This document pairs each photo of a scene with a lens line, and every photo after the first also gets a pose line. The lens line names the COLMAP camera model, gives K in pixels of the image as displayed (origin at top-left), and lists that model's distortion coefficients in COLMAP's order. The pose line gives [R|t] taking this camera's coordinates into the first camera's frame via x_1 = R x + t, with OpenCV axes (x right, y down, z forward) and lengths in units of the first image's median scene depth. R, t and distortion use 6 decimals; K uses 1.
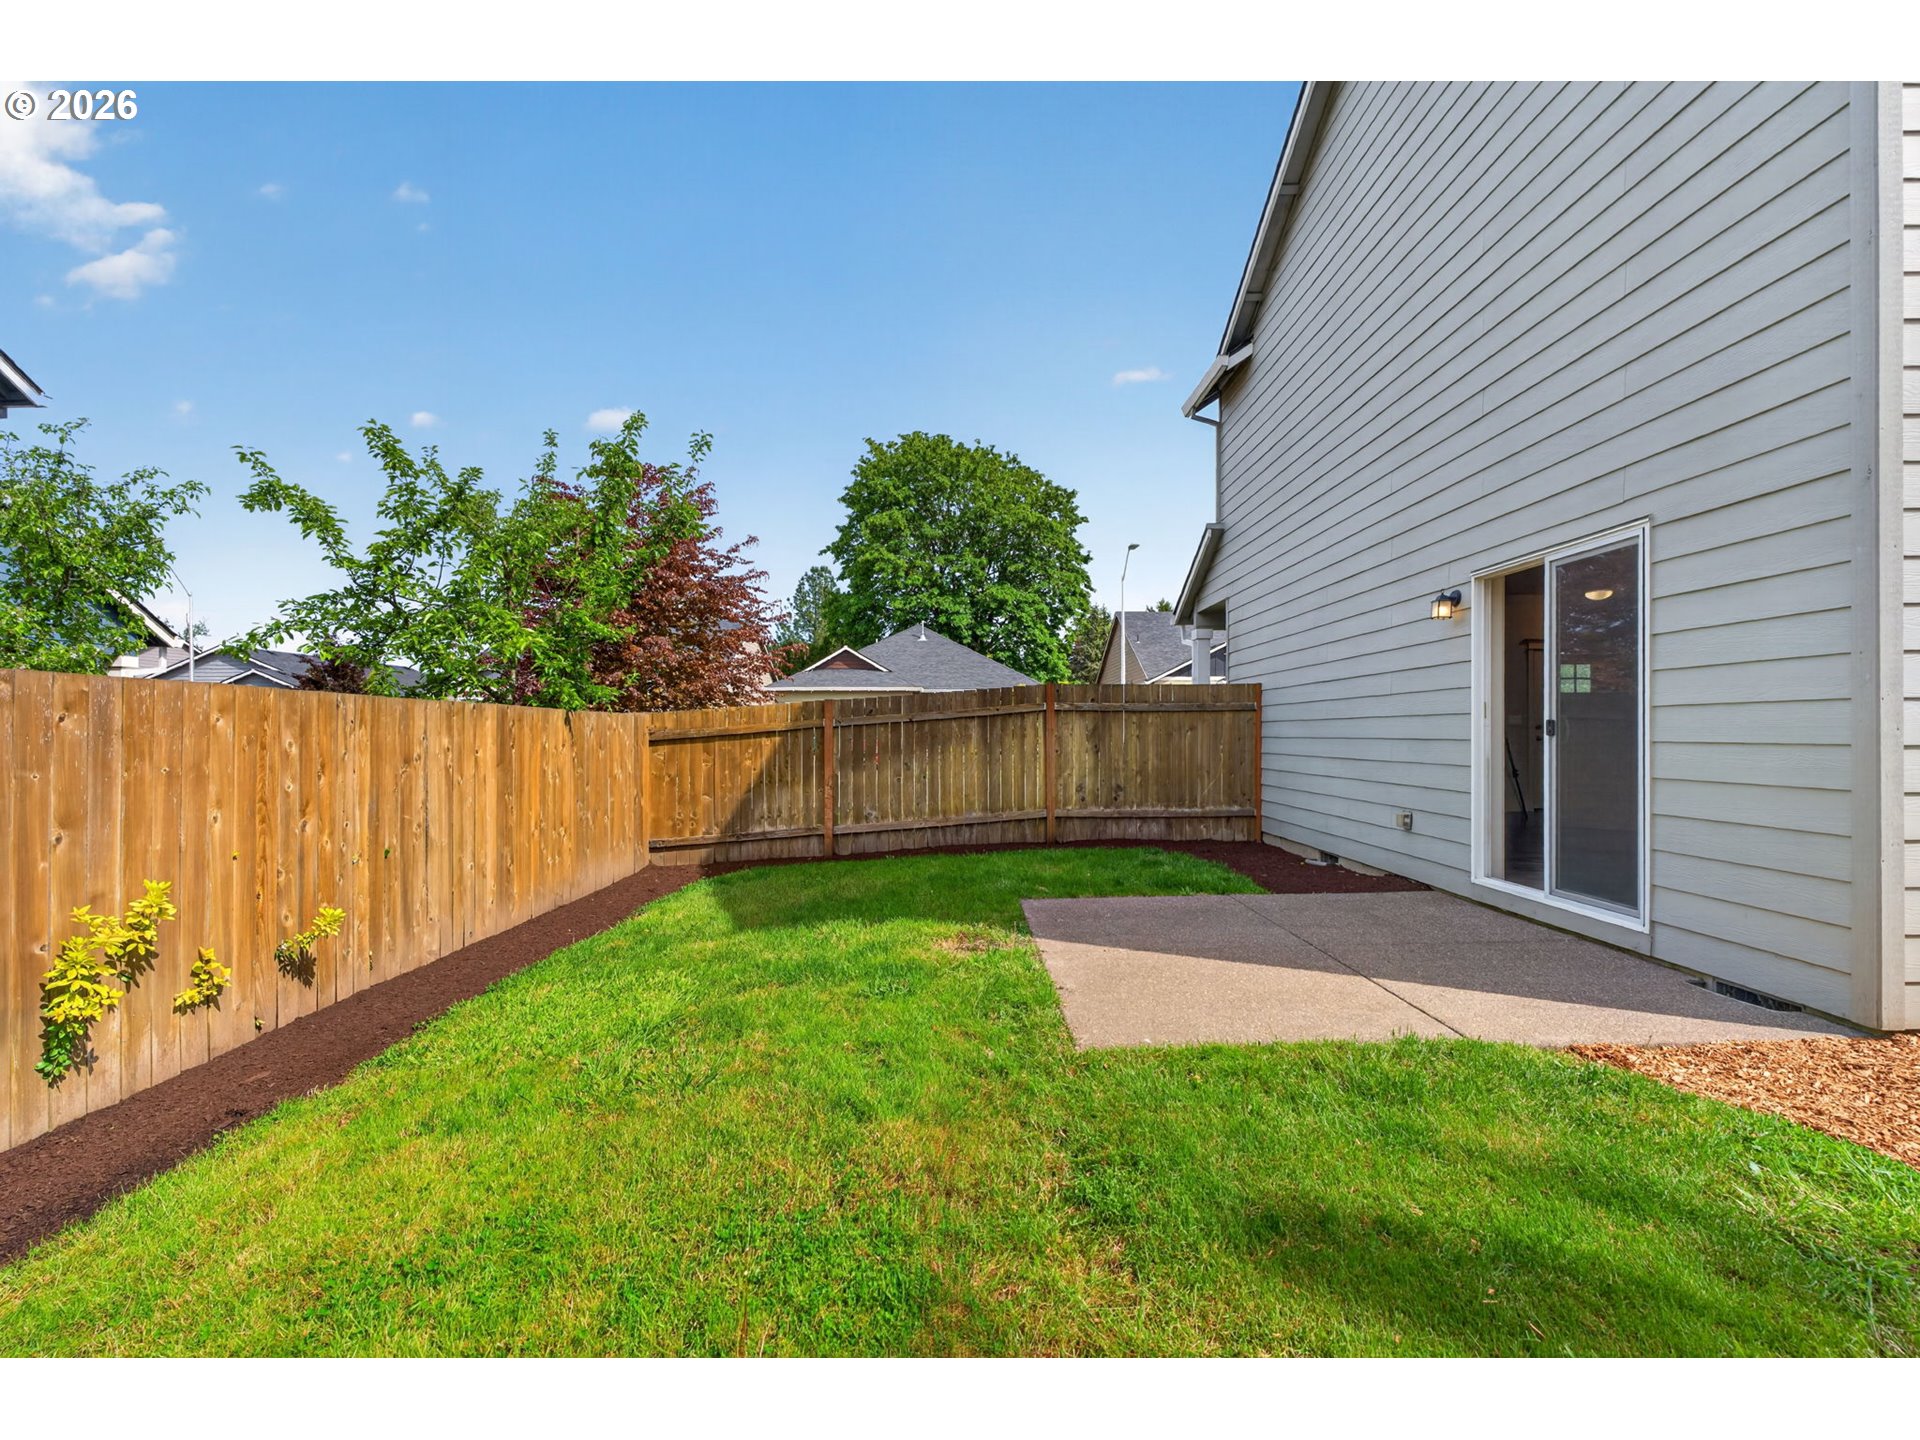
lens RADIAL K [[865.6, 0, 925.4], [0, 865.6, 713.6], [0, 0, 1]] dist [0.001949, -0.000295]
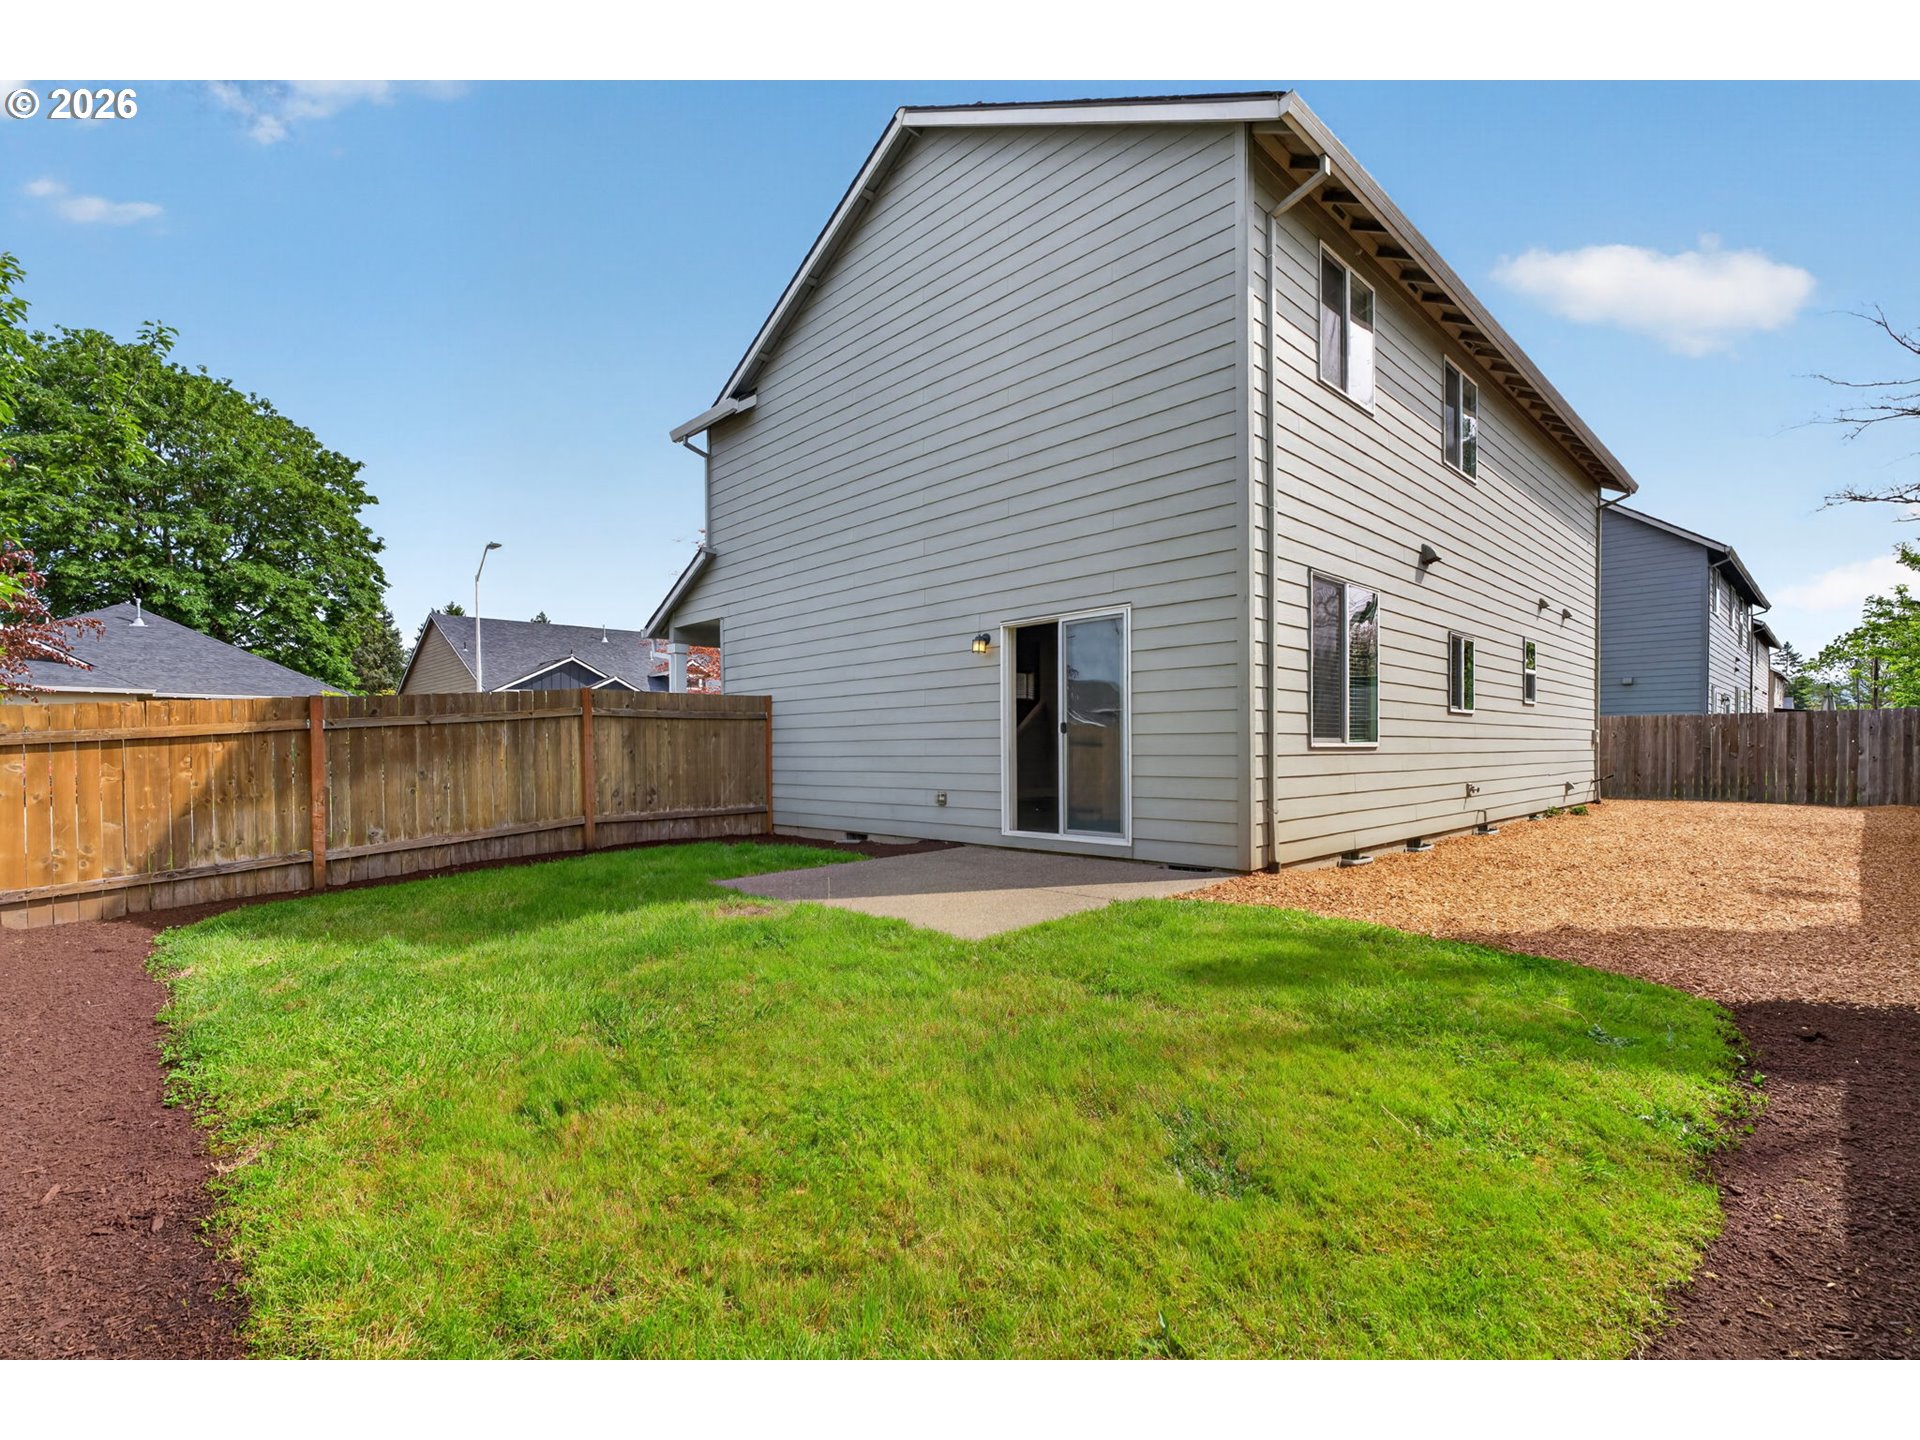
lens RADIAL K [[873.7, 0, 942.7], [0, 873.7, 734.2], [0, 0, 1]] dist [-0.000923, -0.000536]
pose [[0.725572, 0.007780, 0.688102, -0.248181], [-0.009673, 0.999953, -0.001106, 0.015170], [-0.688078, -0.005854, 0.725613, 0.001104]]
